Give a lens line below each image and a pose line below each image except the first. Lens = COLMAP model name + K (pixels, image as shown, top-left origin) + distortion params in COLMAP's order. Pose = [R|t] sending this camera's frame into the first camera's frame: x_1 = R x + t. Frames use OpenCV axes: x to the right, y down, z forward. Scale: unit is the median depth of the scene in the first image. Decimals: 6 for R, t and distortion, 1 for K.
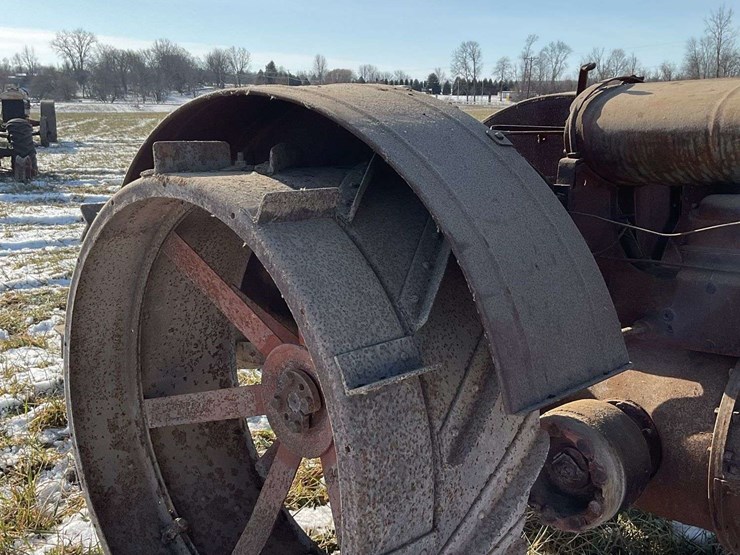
lens RADIAL K [[808.6, 0, 370.0], [0, 808.6, 277.5], [0, 0, 1]] dist [0.107245, -0.224422]
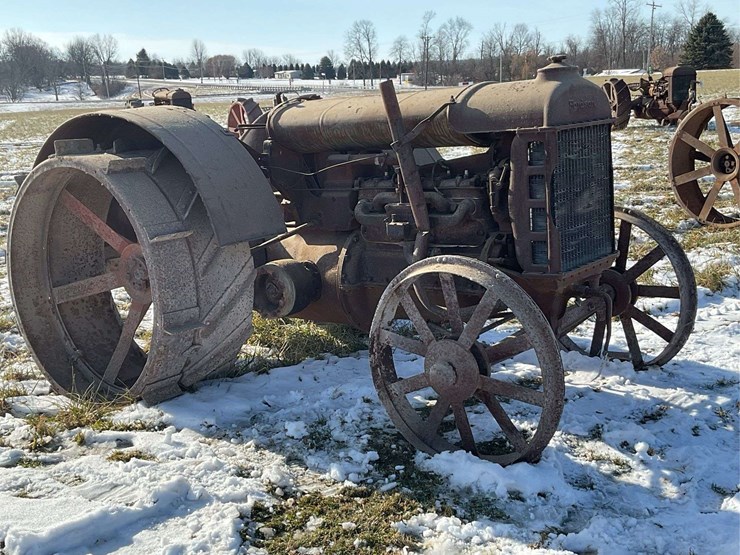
lens RADIAL K [[894.0, 0, 370.0], [0, 894.0, 277.5], [0, 0, 1]] dist [0.116376, -0.255283]
pose [[0.991901, -0.063779, 0.109841, 0.239303], [0.064322, 0.997928, -0.001405, 0.221032], [-0.109524, 0.008459, 0.993948, -1.283426]]
